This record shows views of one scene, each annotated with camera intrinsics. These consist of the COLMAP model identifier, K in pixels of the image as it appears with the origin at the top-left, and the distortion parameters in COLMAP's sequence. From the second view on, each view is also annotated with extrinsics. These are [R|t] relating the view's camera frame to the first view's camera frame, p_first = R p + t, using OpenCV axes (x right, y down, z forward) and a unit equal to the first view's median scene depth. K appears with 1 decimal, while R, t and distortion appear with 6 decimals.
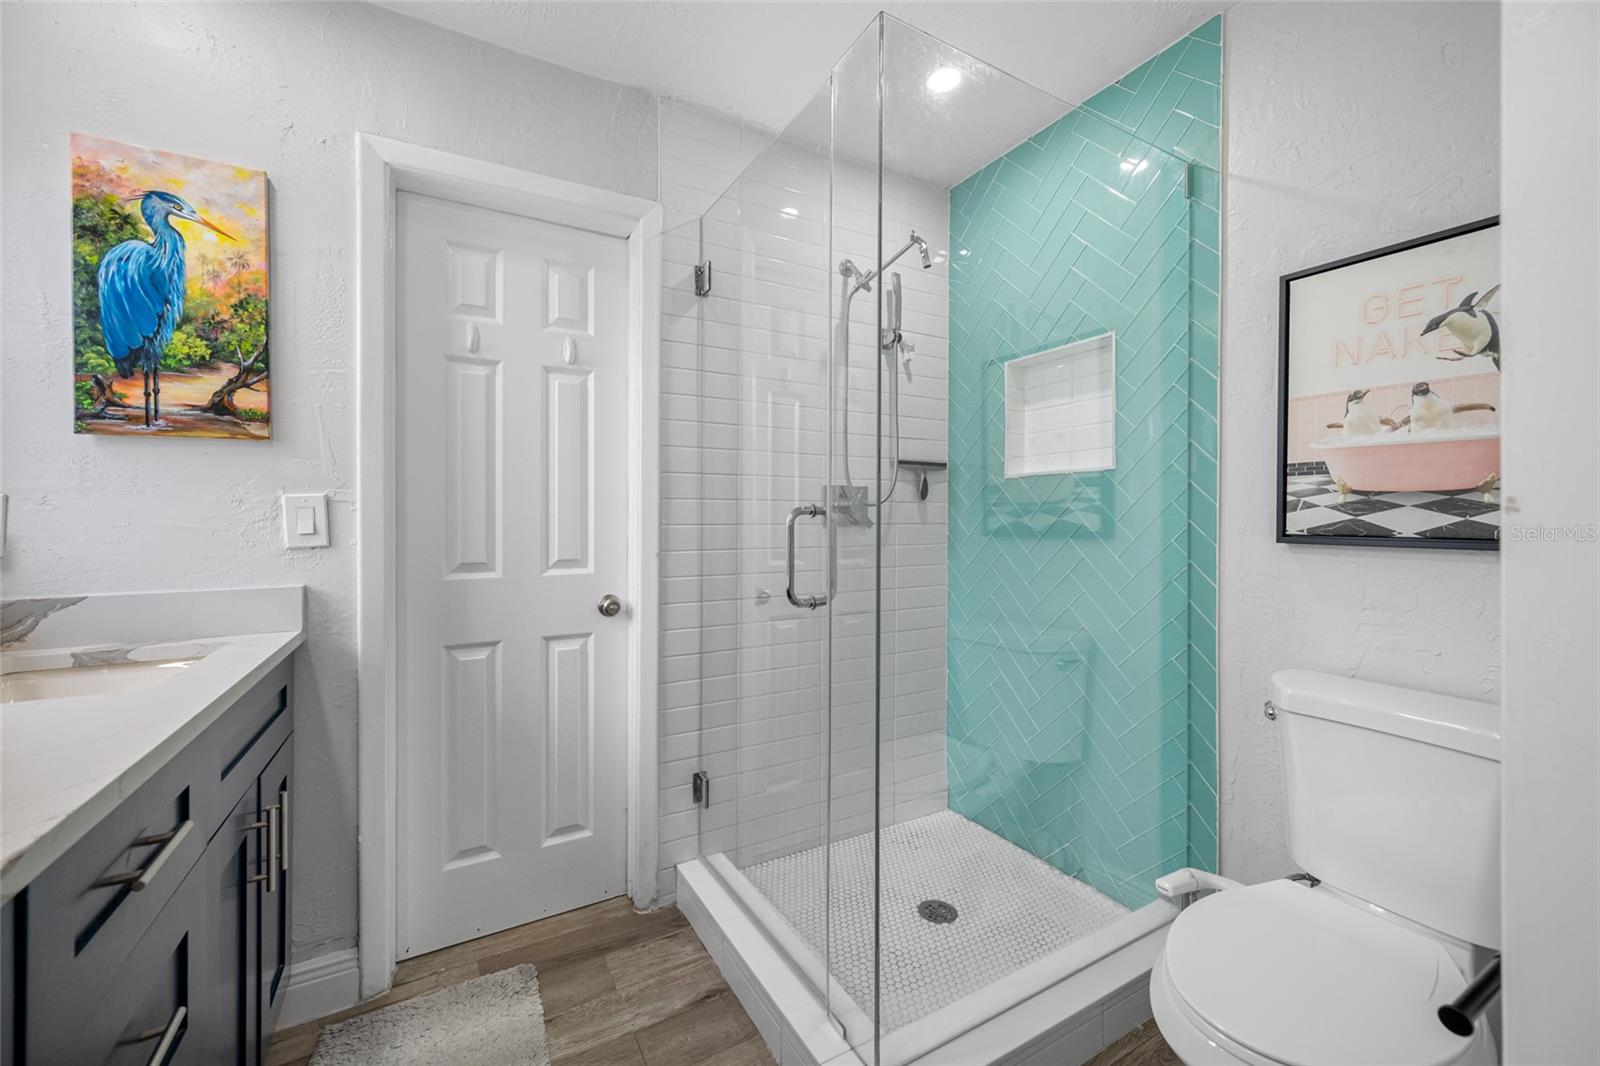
lens RADIAL K [[640.4, 0, 804.0], [0, 640.4, 526.7], [0, 0, 1]] dist [0.001322, 0.000092]
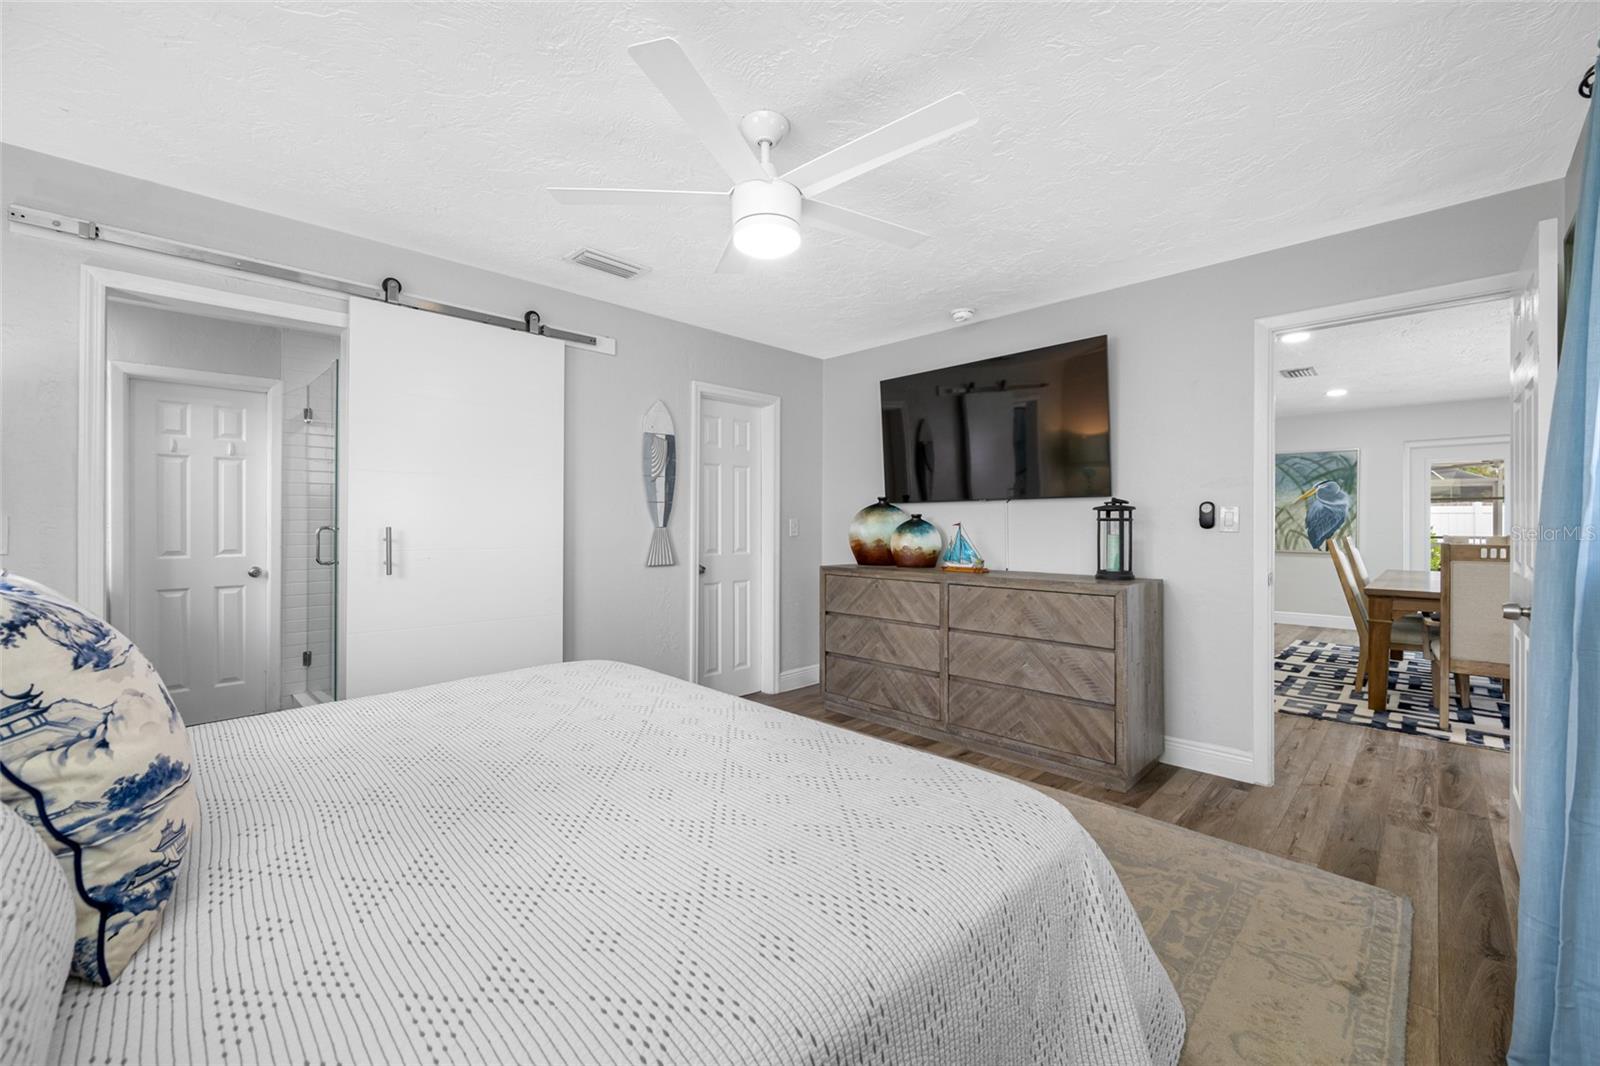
lens RADIAL K [[645.1, 0, 800.0], [0, 645.1, 533.0], [0, 0, 1]] dist [-0.000826, -0.000208]
pose [[0.965592, -0.000117, 0.260060, 0.870500], [-0.000239, 0.999999, 0.001339, -0.006056], [-0.260060, -0.001355, 0.965592, -1.493919]]
